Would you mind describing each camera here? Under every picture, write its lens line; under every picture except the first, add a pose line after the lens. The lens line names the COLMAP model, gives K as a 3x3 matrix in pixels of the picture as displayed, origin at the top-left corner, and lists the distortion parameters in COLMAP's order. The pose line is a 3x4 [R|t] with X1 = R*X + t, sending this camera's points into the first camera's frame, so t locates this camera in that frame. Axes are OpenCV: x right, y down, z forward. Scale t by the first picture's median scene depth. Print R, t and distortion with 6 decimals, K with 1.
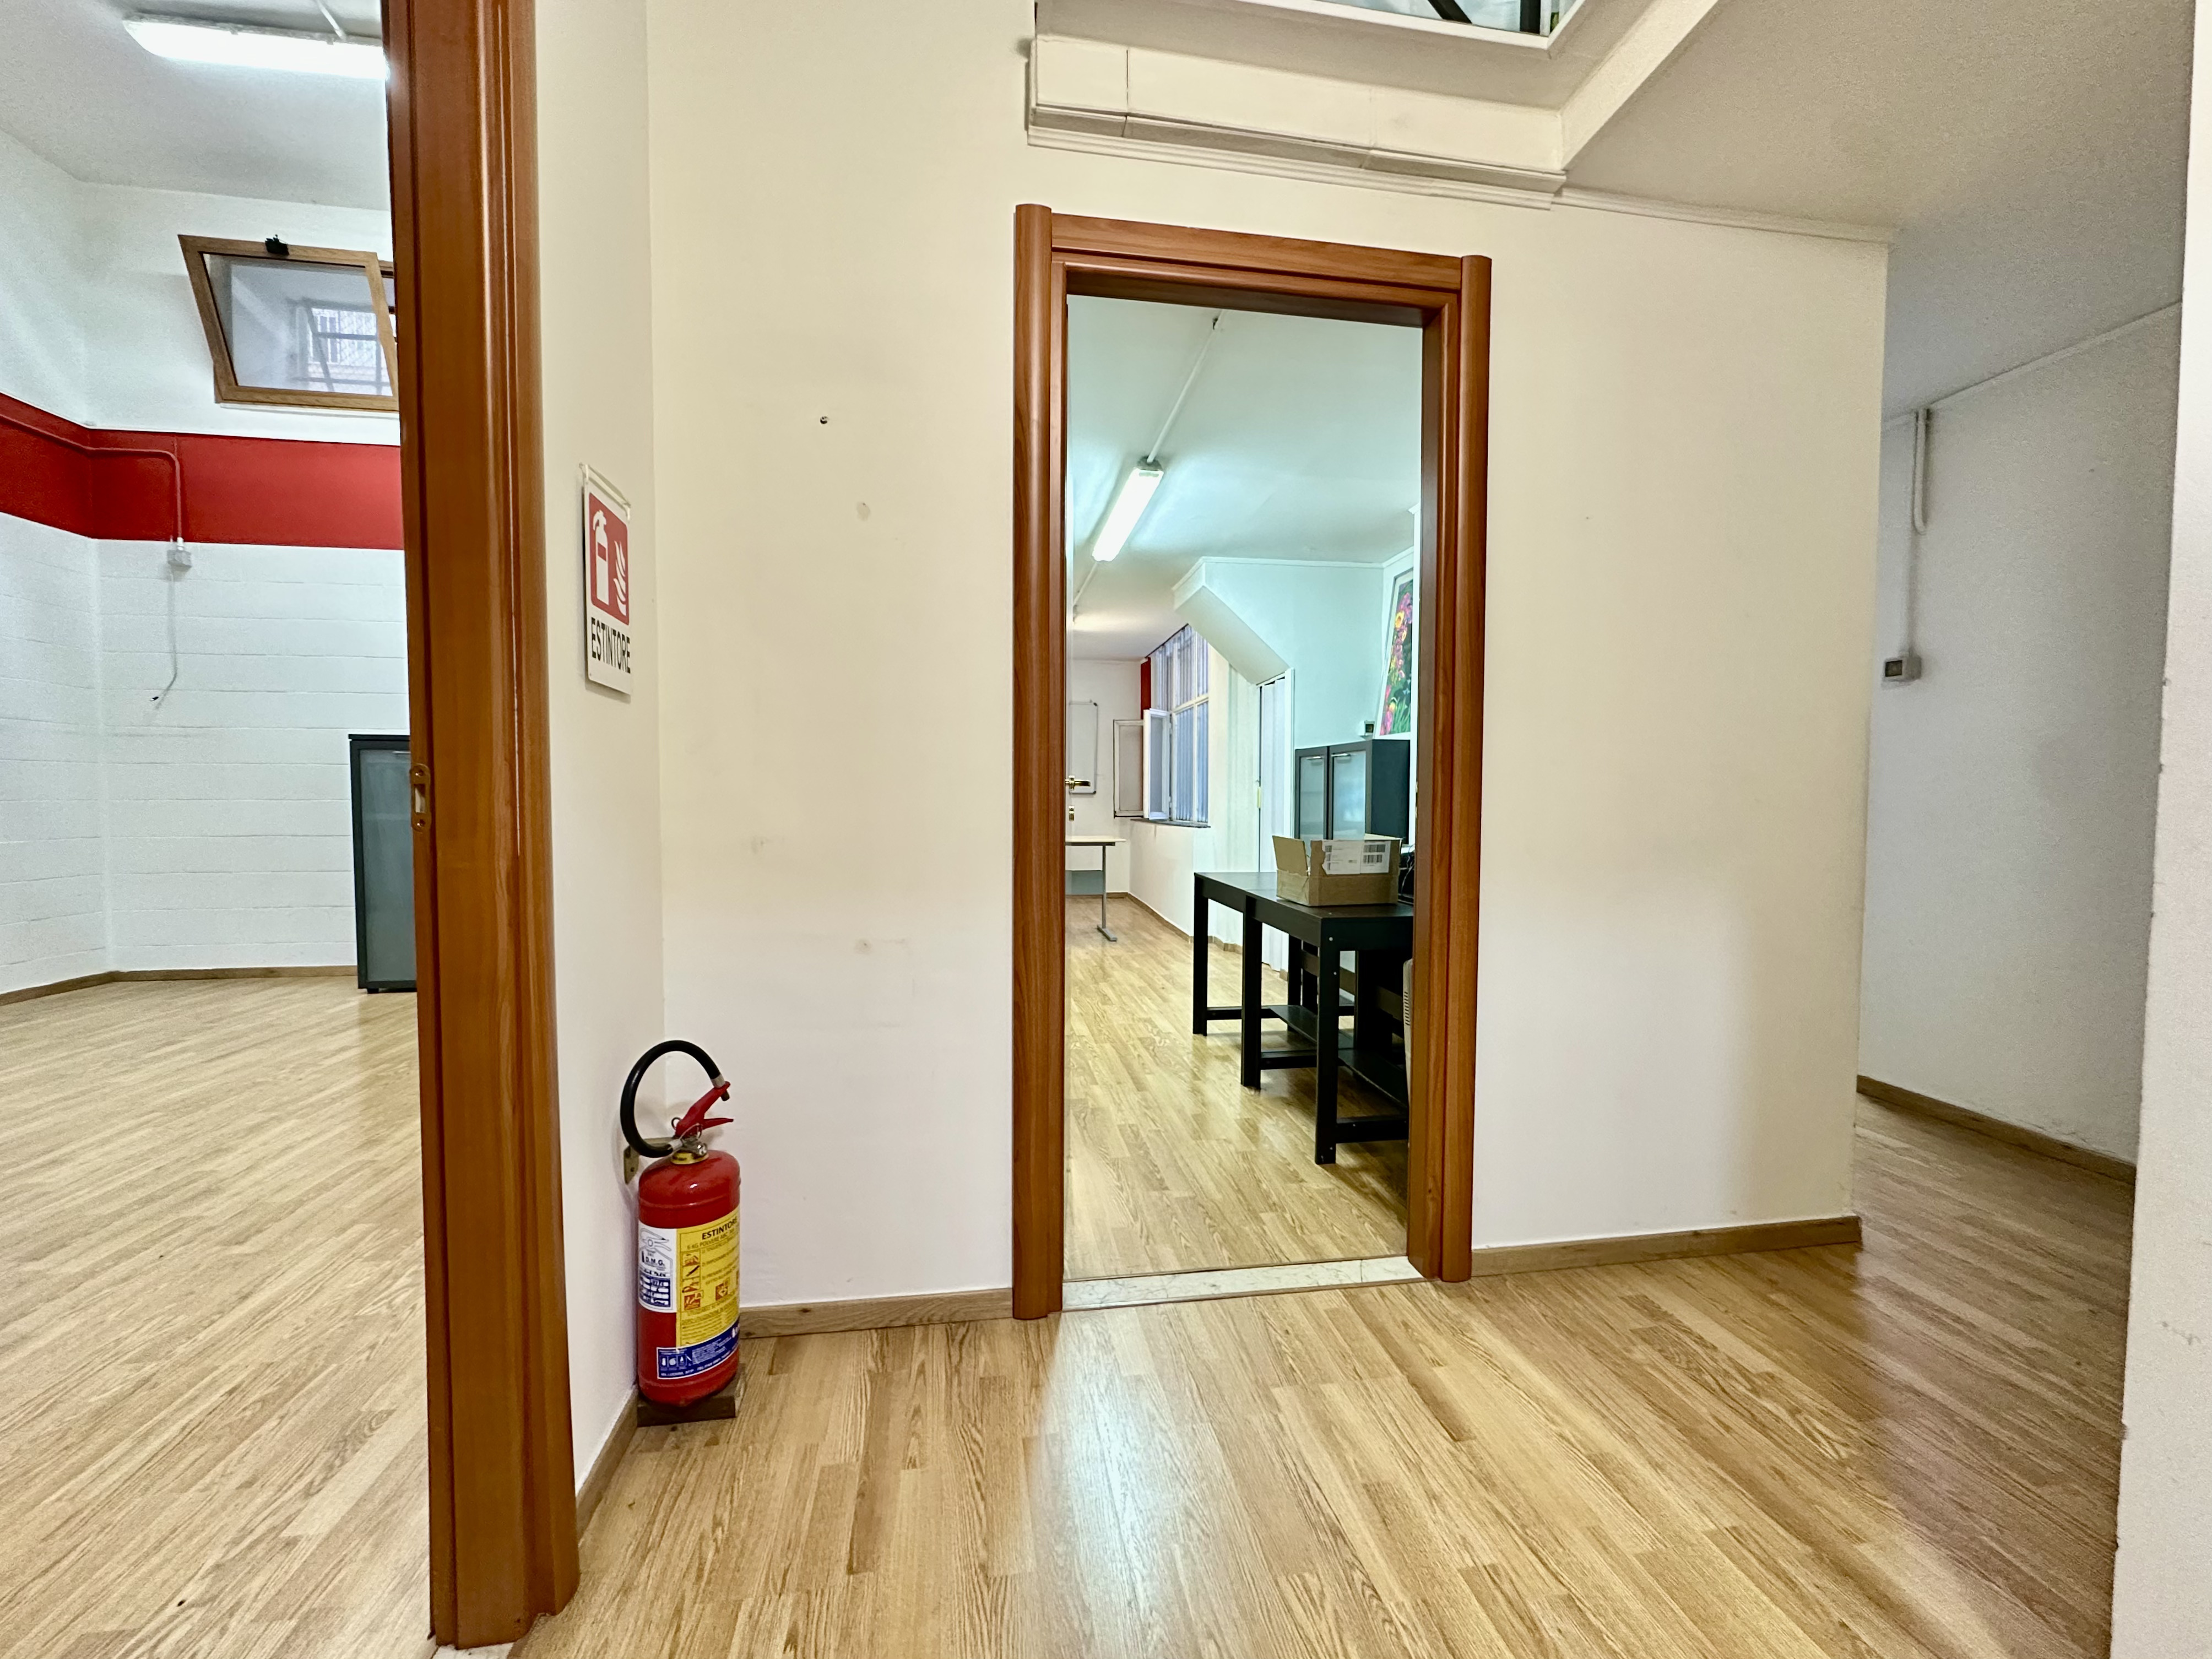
lens RADIAL K [[883.2, 0, 1101.8], [0, 883.2, 828.9], [0, 0, 1]] dist [-0.006750, 0.001658]
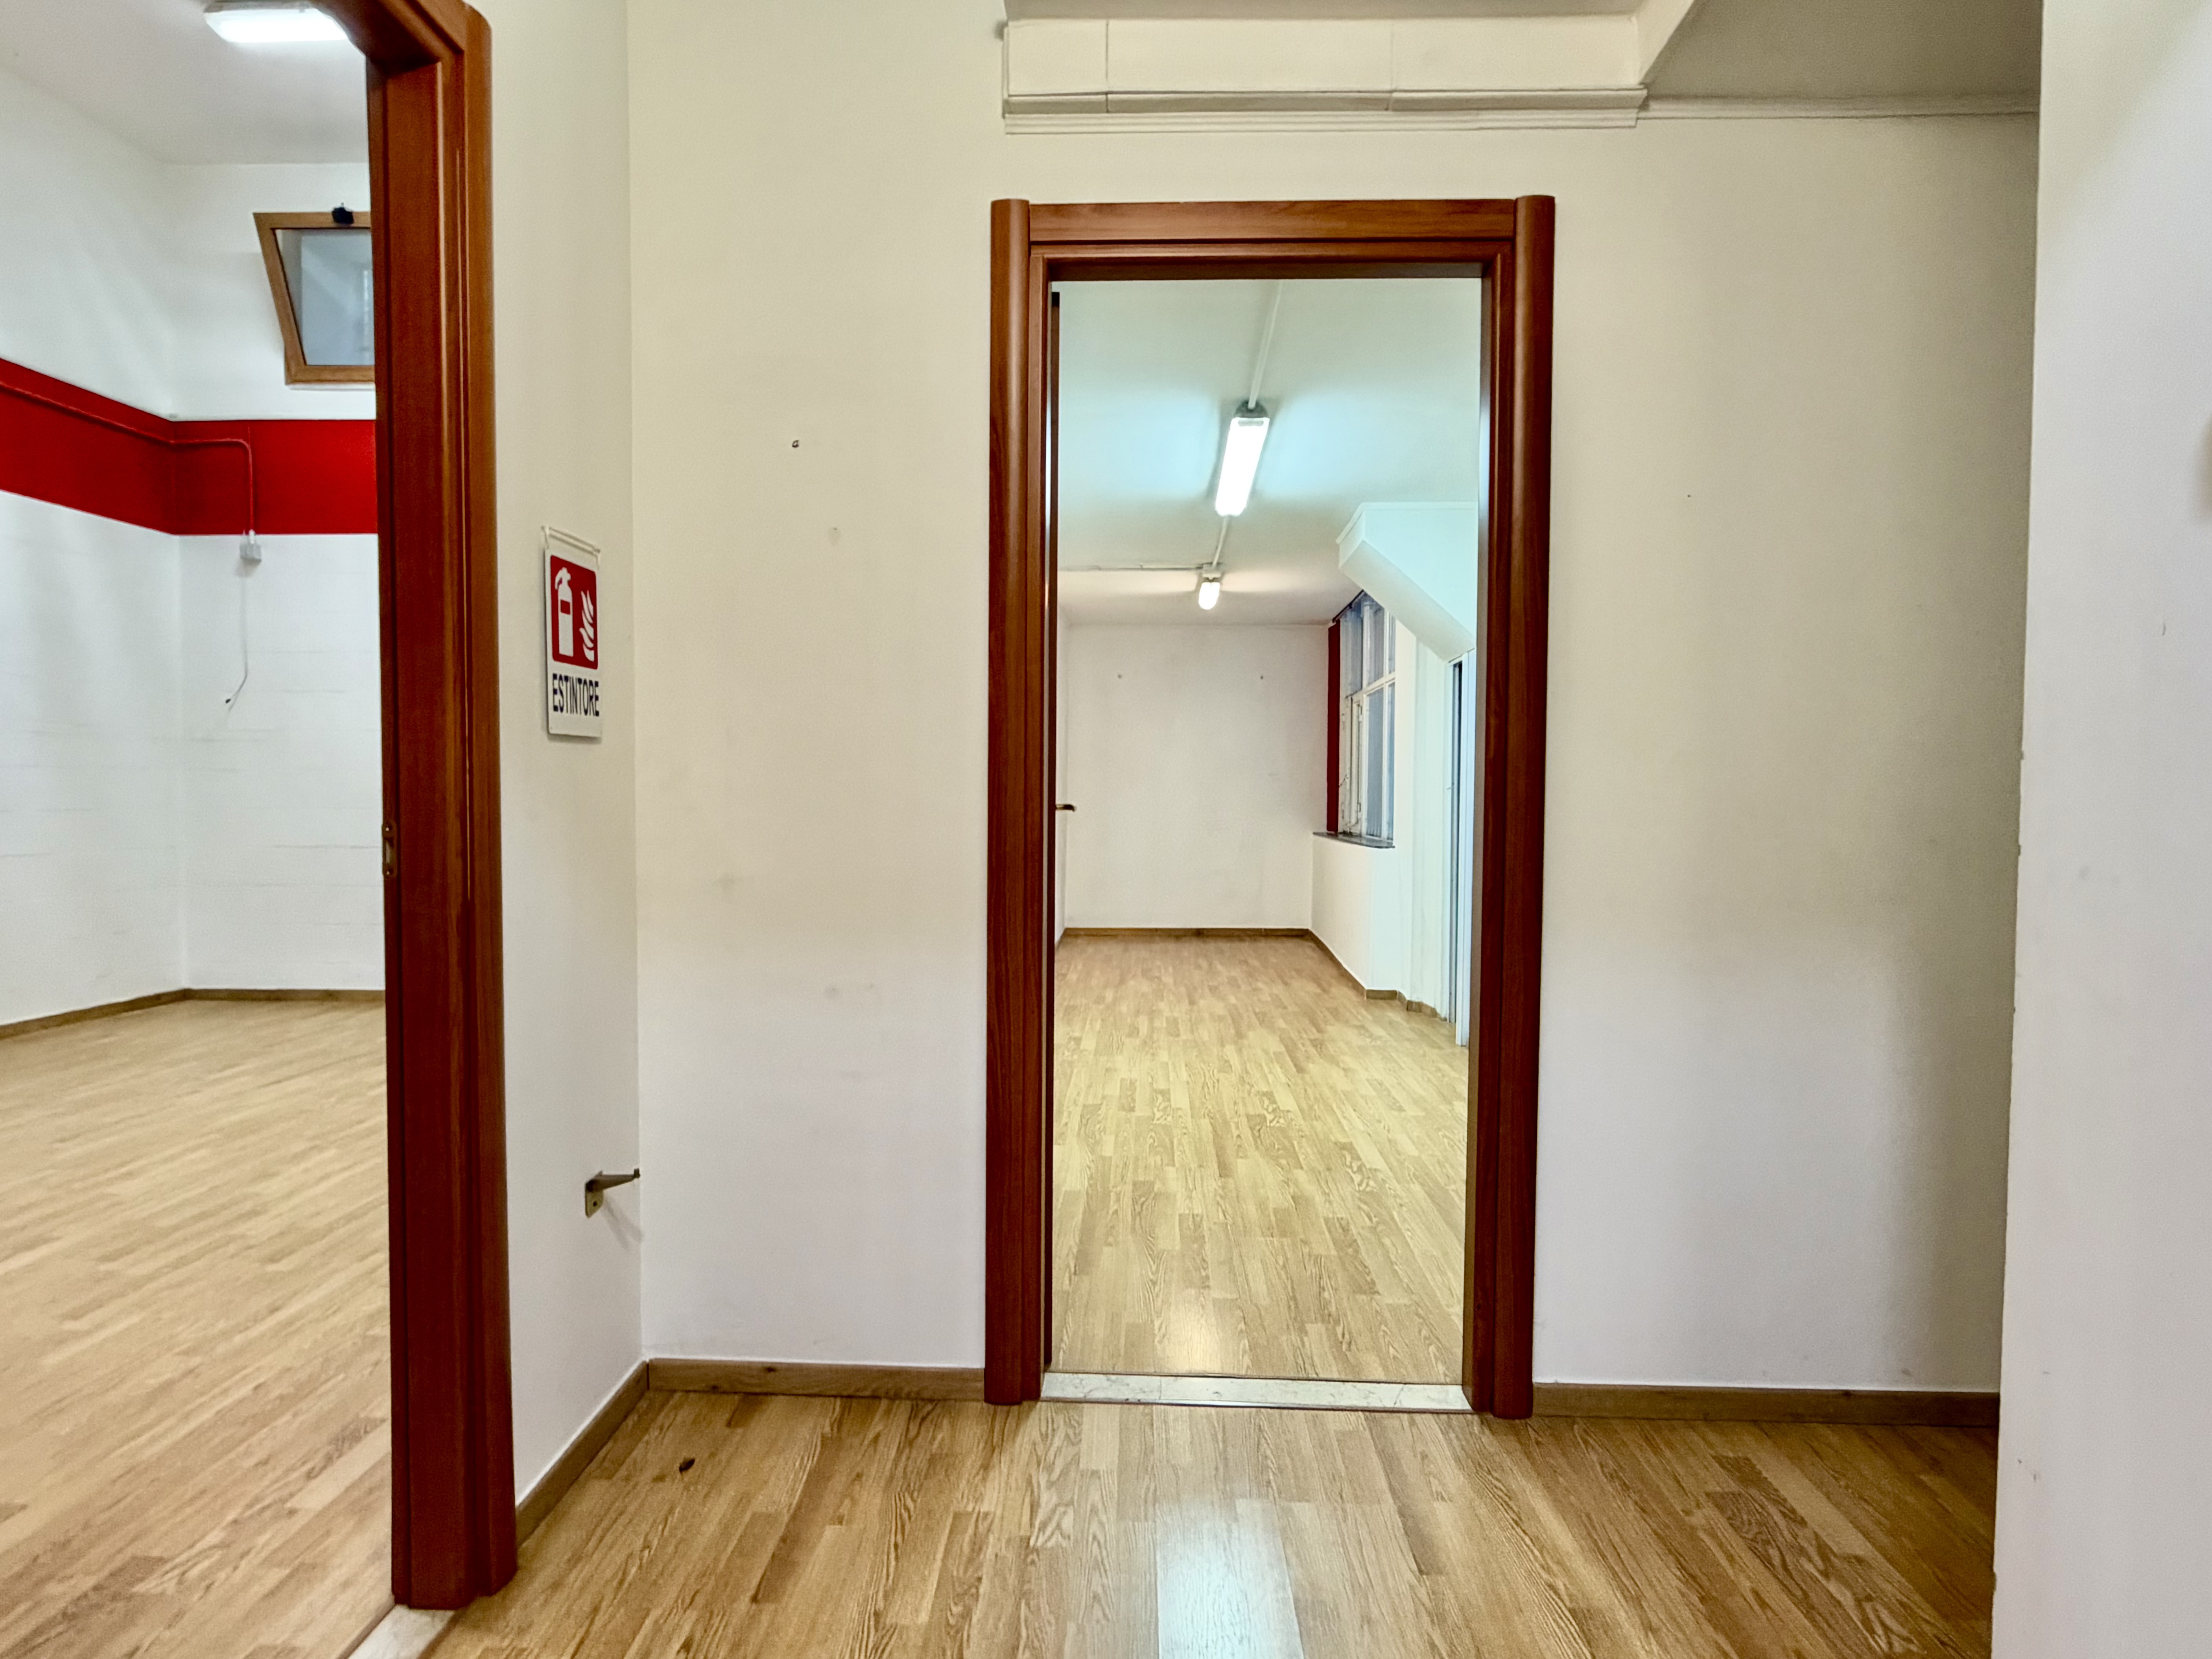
lens RADIAL K [[1188.8, 0, 1098.4], [0, 1188.8, 826.2], [0, 0, 1]] dist [-0.000488, 0.000469]
pose [[0.980992, 0.007577, -0.193899, 0.251621], [-0.009136, 0.999933, -0.007147, -0.037502], [0.193832, 0.008782, 0.980995, -0.198824]]
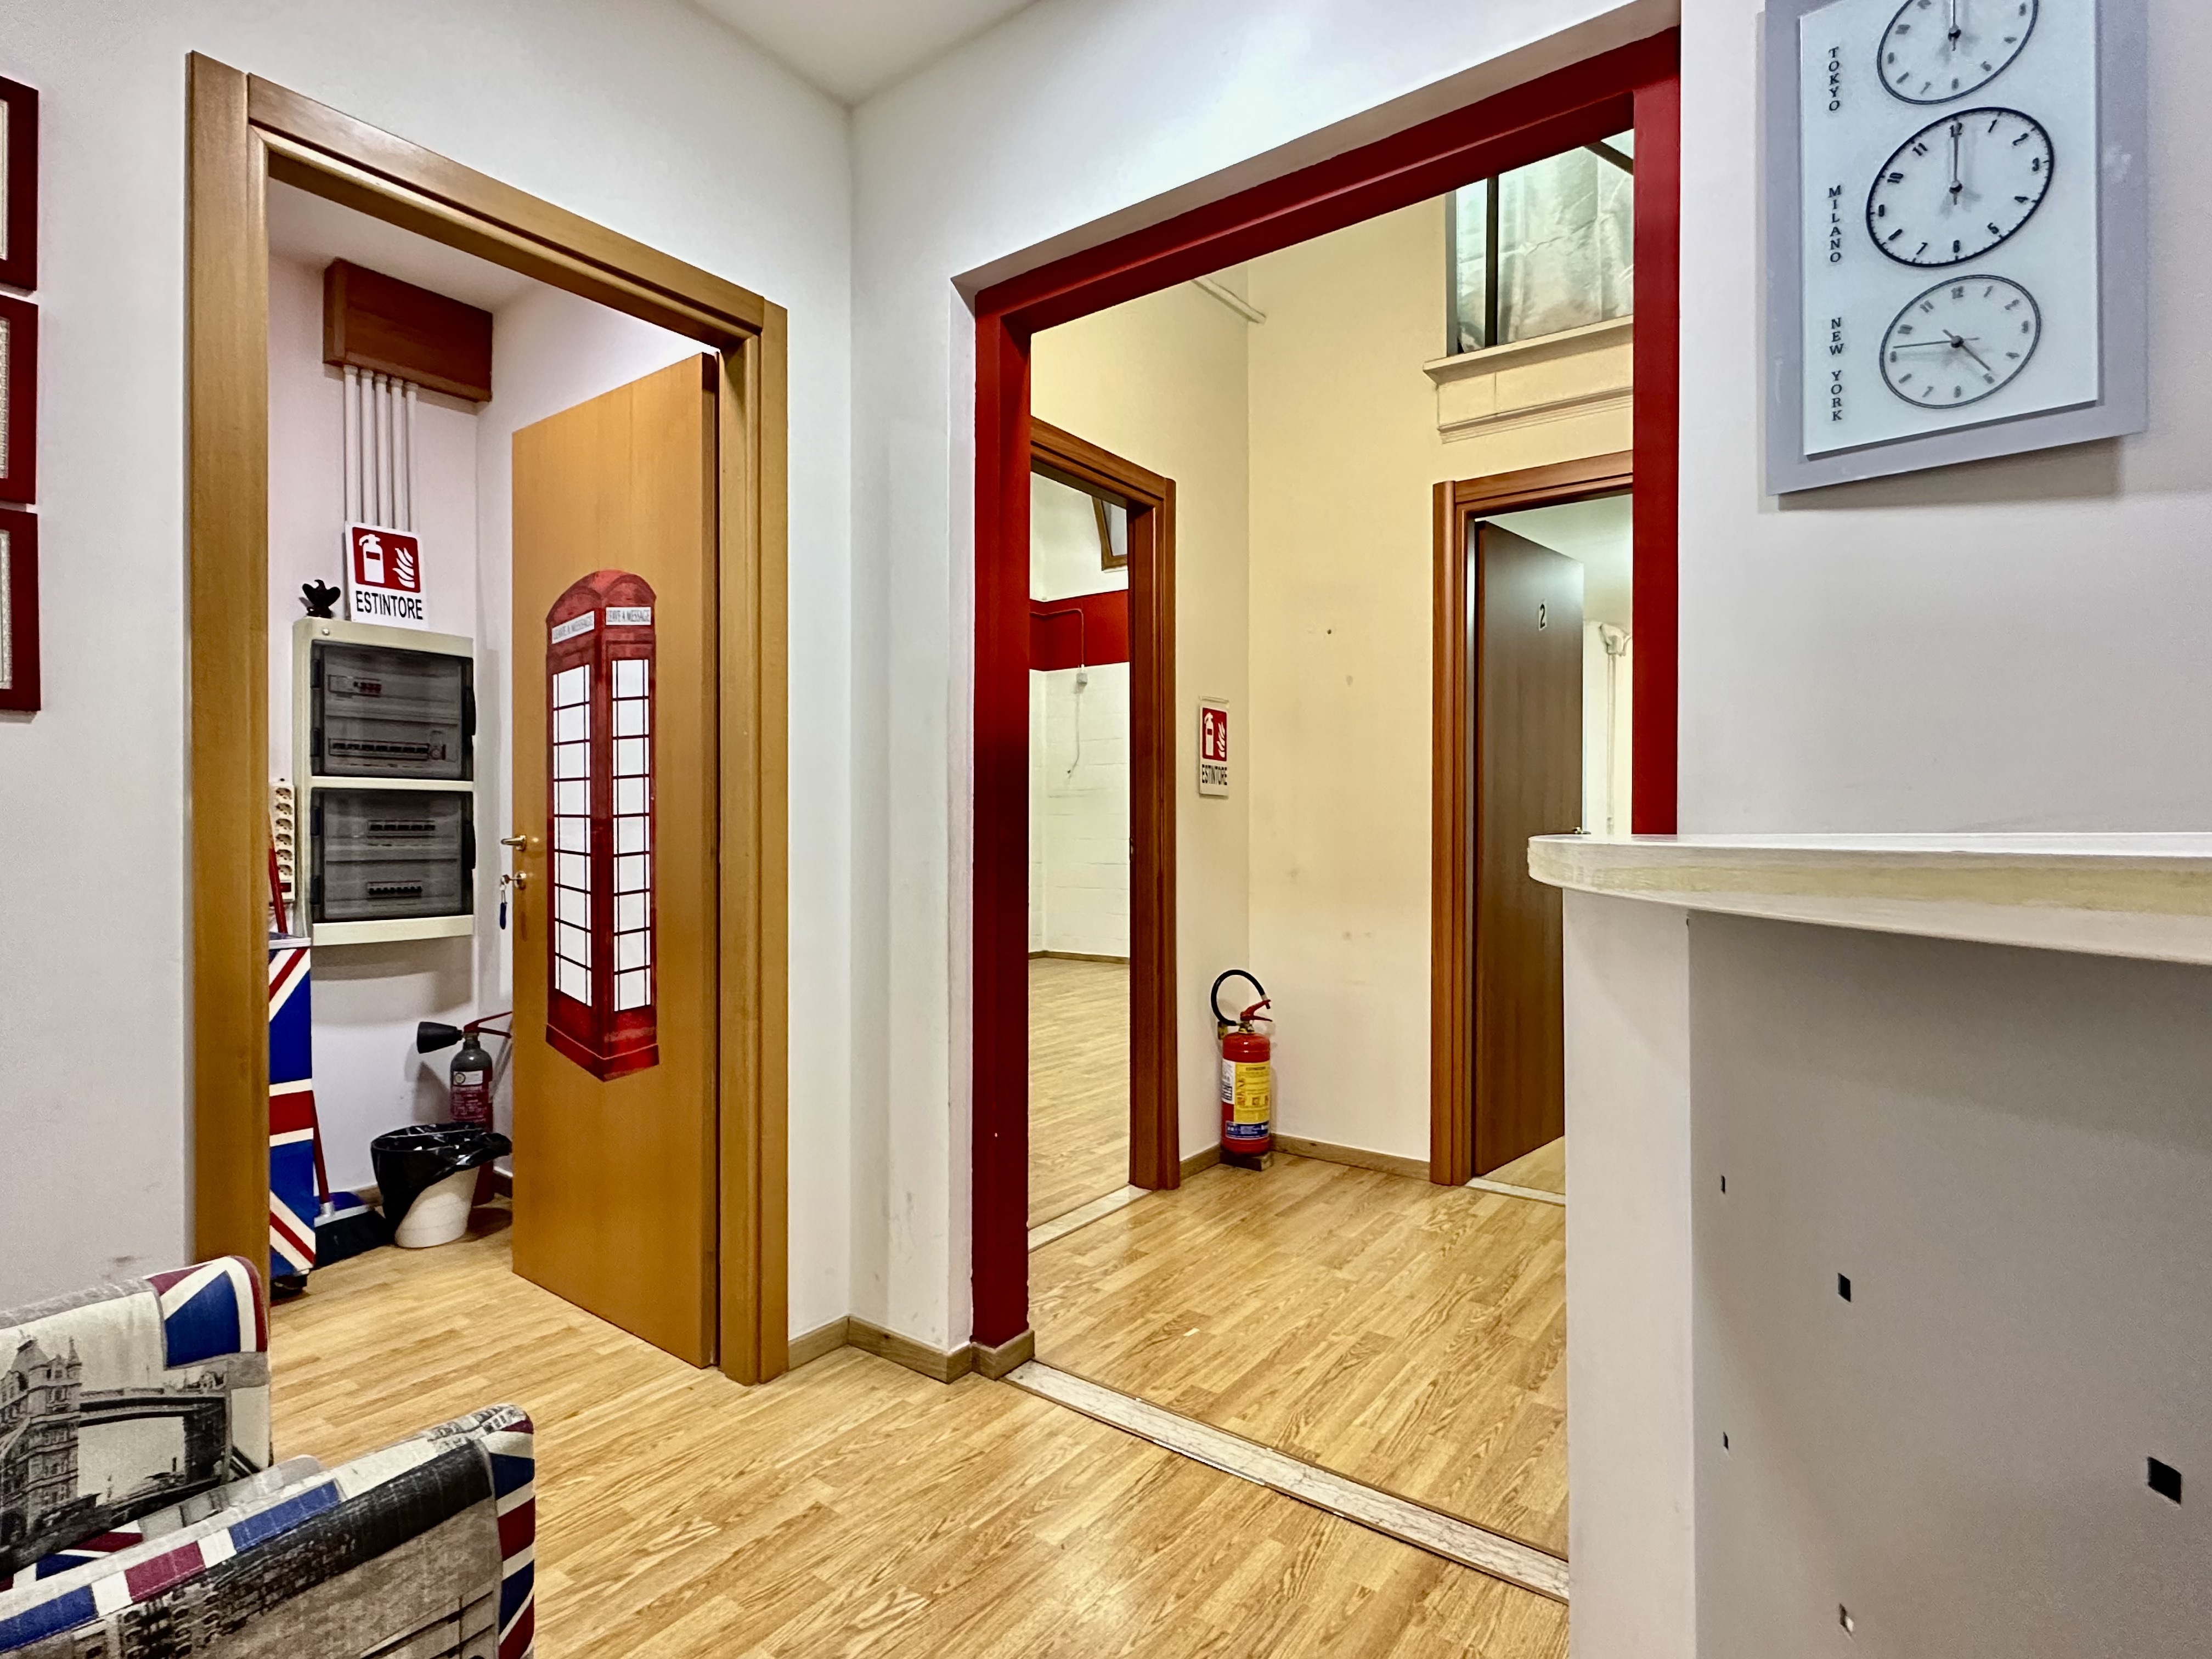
lens RADIAL K [[1109.8, 0, 1114.4], [0, 1109.8, 829.8], [0, 0, 1]] dist [-0.005083, 0.001900]
pose [[0.709732, -0.000164, -0.704471, 0.886348], [-0.026495, 0.999286, -0.026926, 0.000961], [0.703973, 0.037775, 0.709222, -0.808004]]
